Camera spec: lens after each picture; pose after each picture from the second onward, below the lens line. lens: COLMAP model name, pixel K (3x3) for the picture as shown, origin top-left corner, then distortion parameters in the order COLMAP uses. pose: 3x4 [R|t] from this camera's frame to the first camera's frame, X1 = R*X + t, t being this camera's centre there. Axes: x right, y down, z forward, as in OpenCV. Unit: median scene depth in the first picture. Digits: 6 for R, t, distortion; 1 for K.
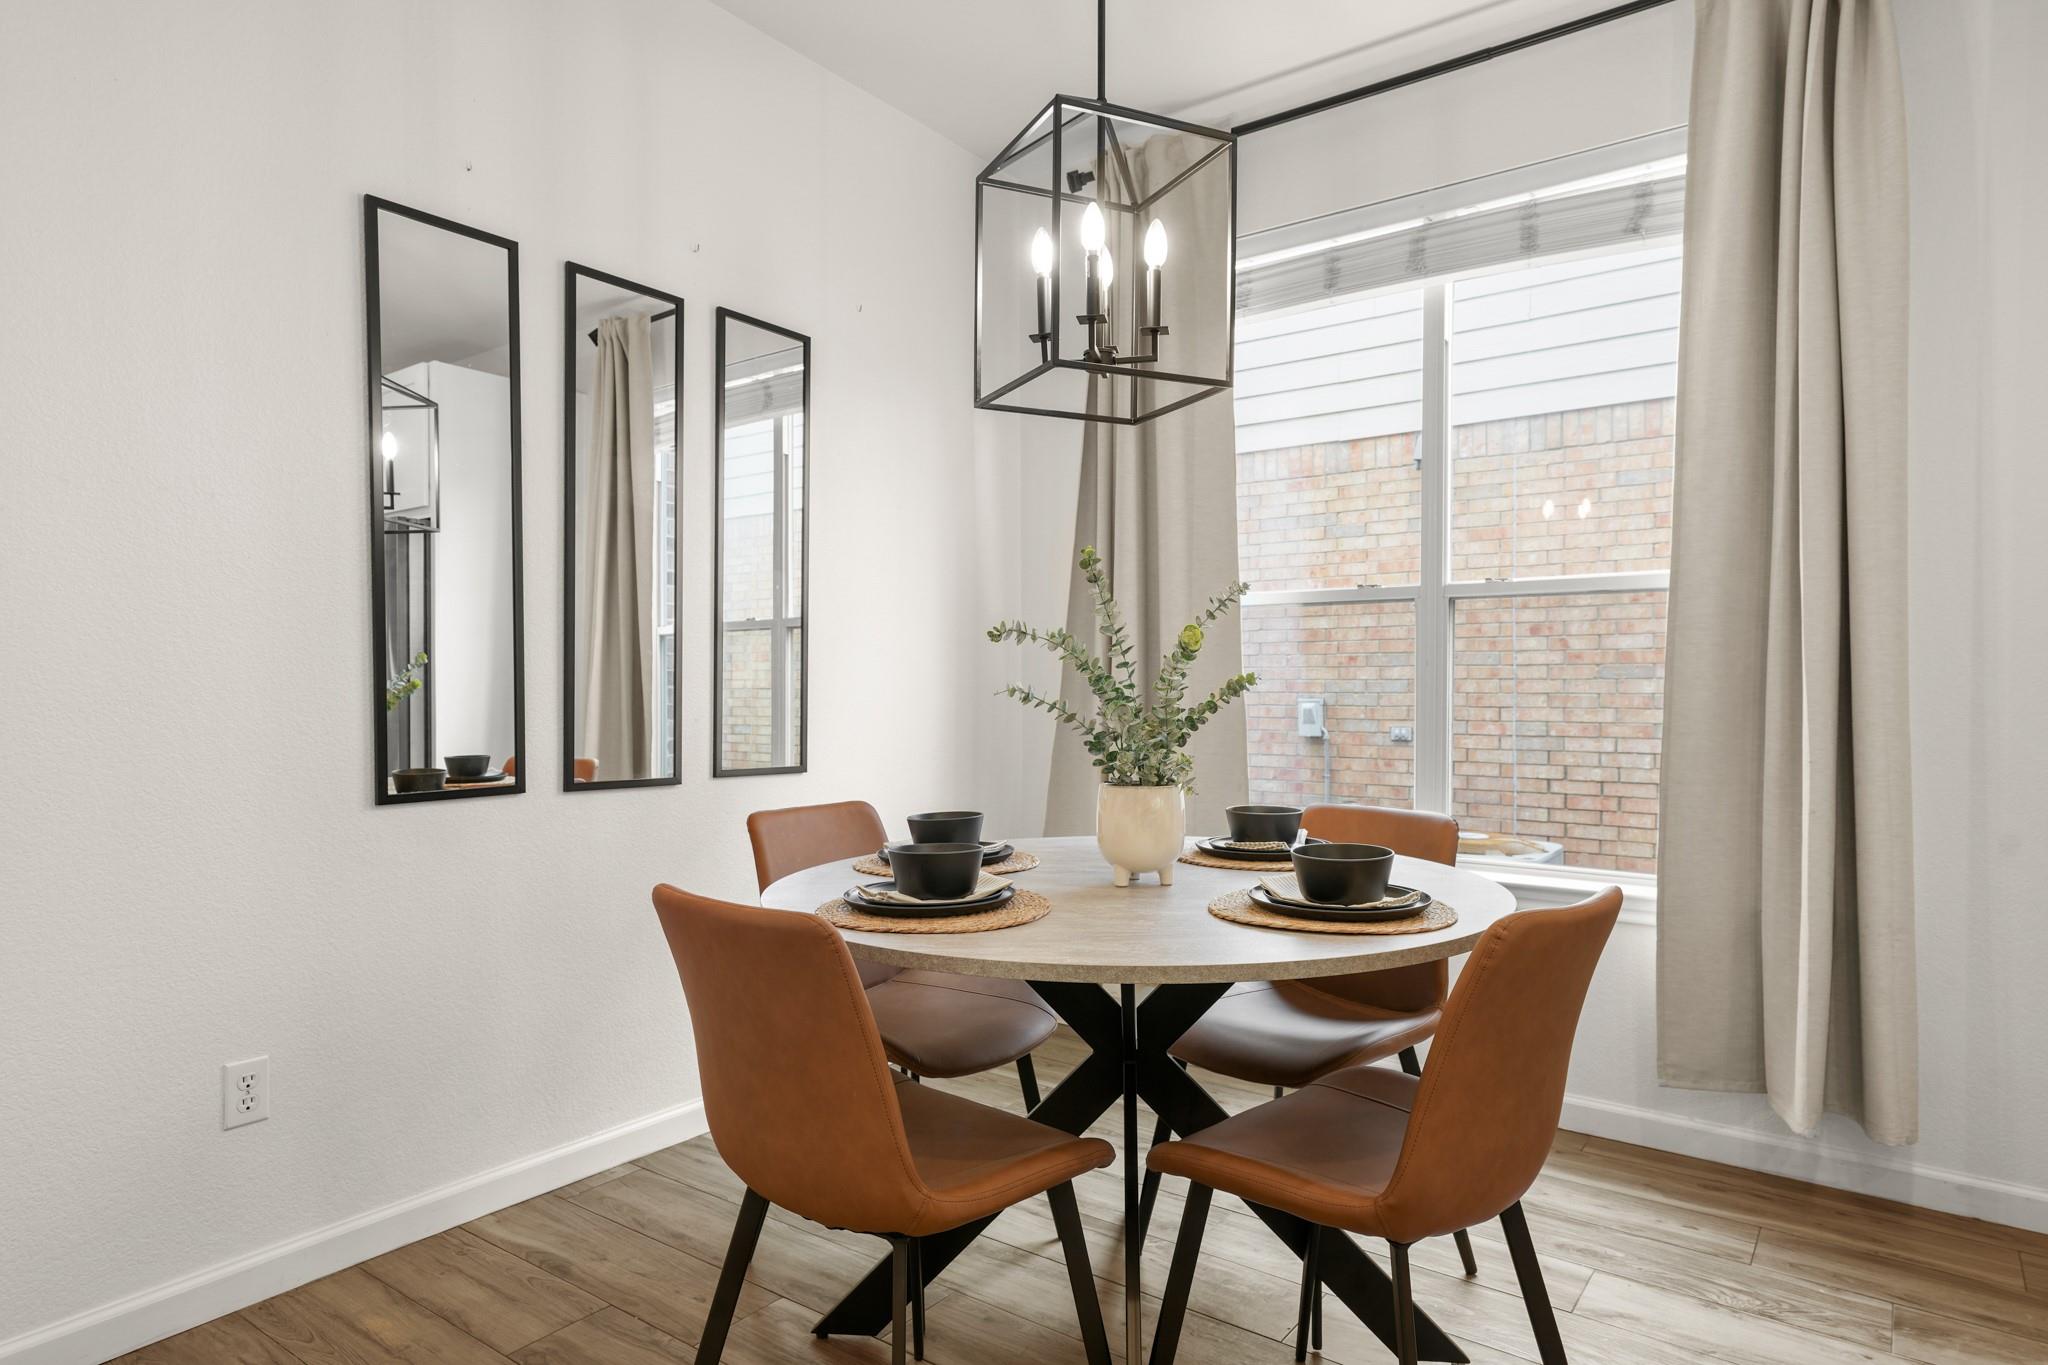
lens RADIAL K [[1190.0, 0, 1020.8], [0, 1190.0, 687.9], [0, 0, 1]] dist [0.036836, -0.000047]
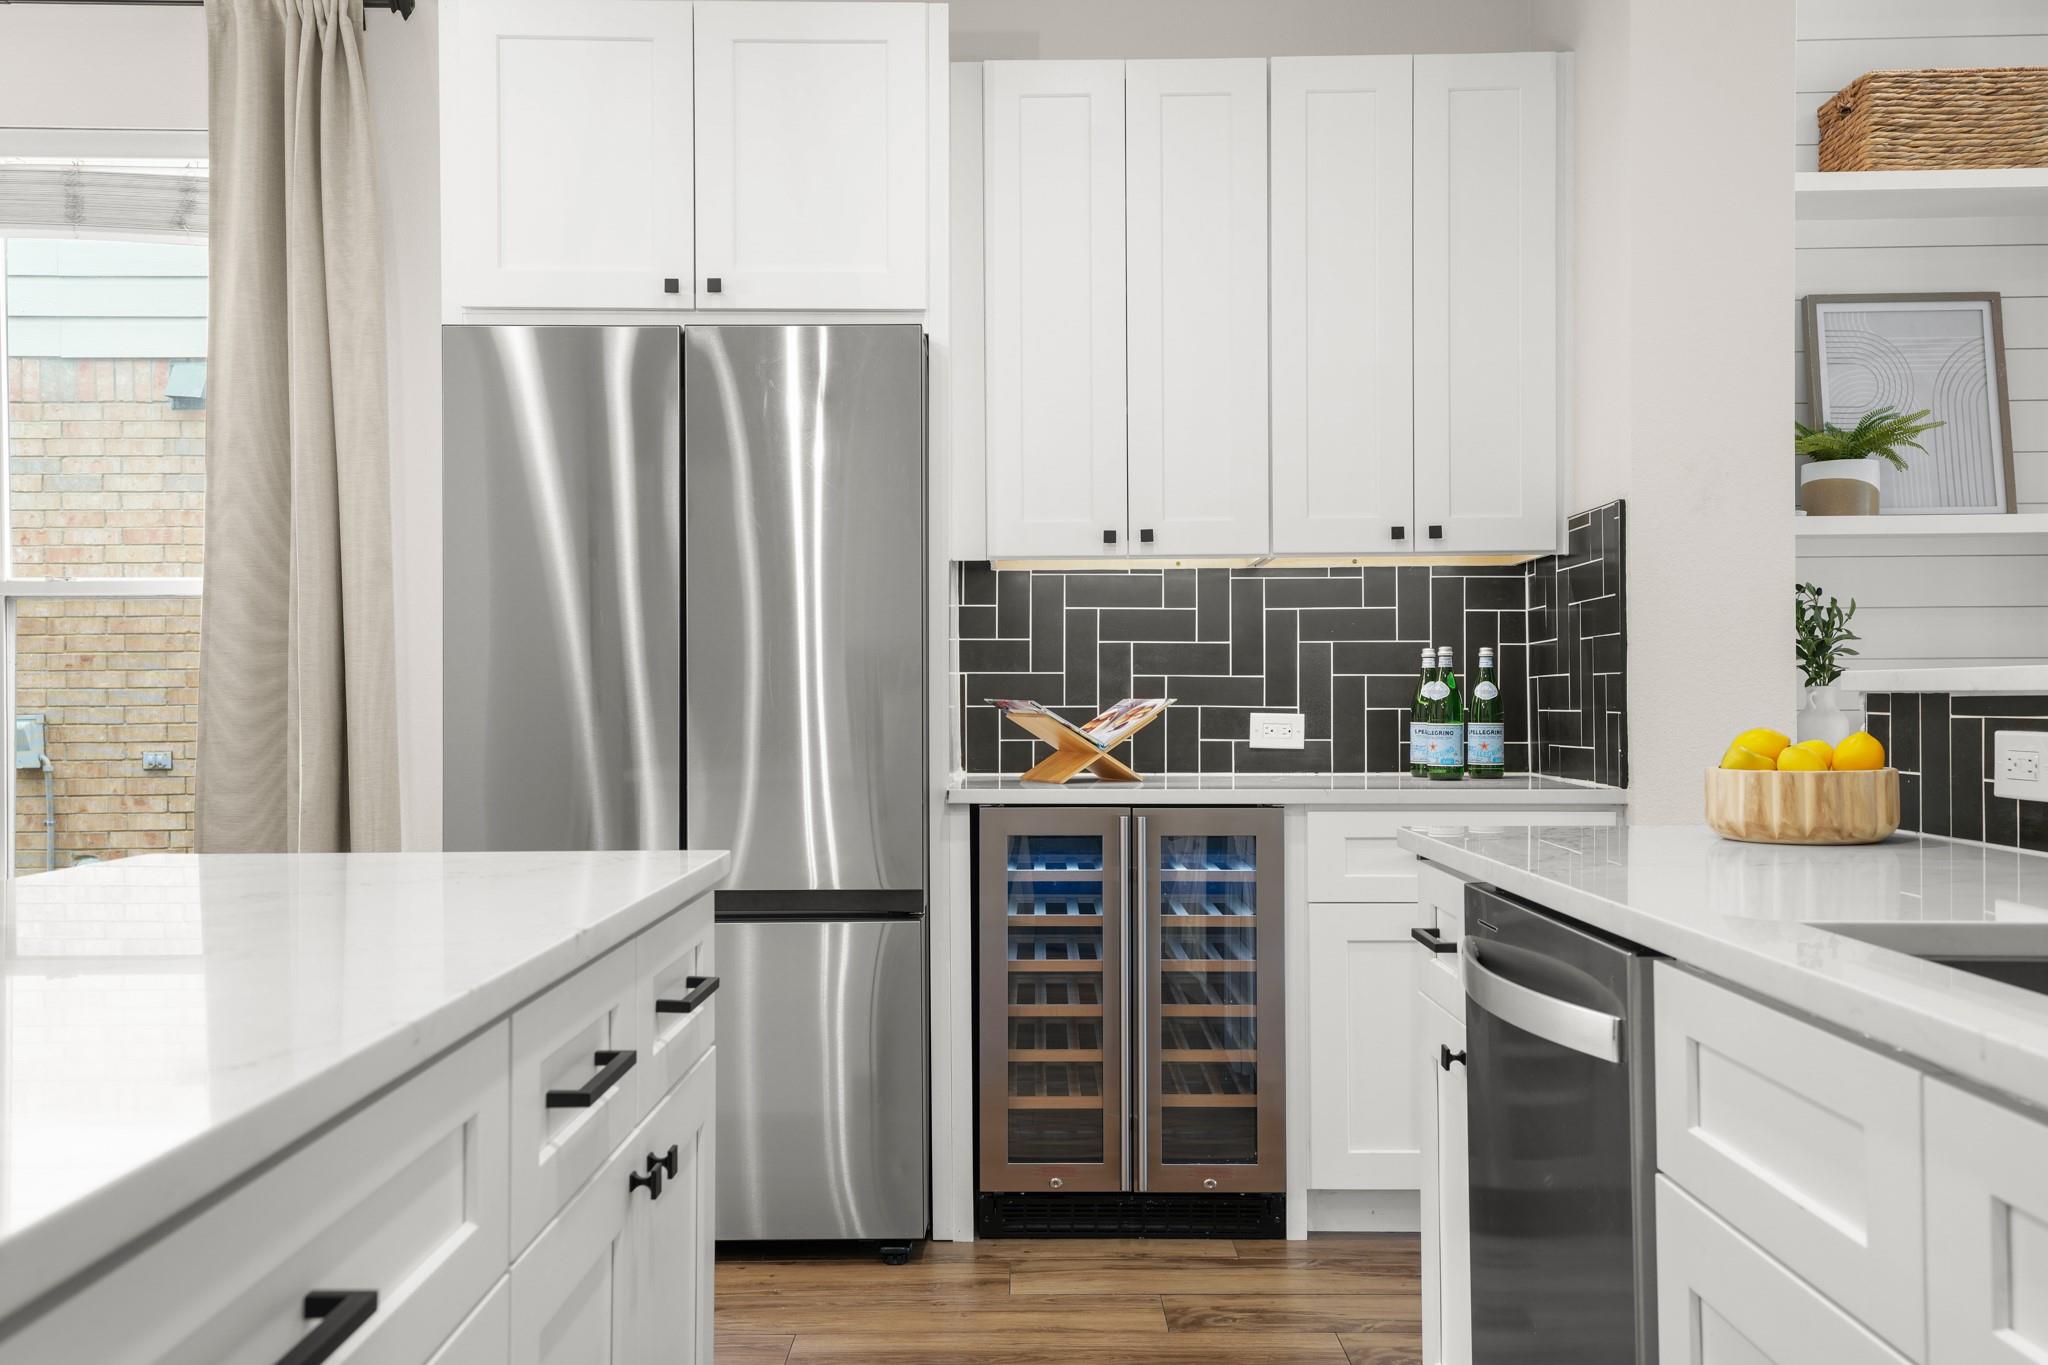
lens RADIAL K [[1808.5, 0, 1024.1], [0, 1808.5, 700.7], [0, 0, 1]] dist [0.060469, 0.000266]
pose [[0.804100, -0.009863, 0.594412, 0.072057], [0.008734, 0.999950, 0.004776, 0.000330], [-0.594429, 0.001351, 0.804147, -0.242104]]
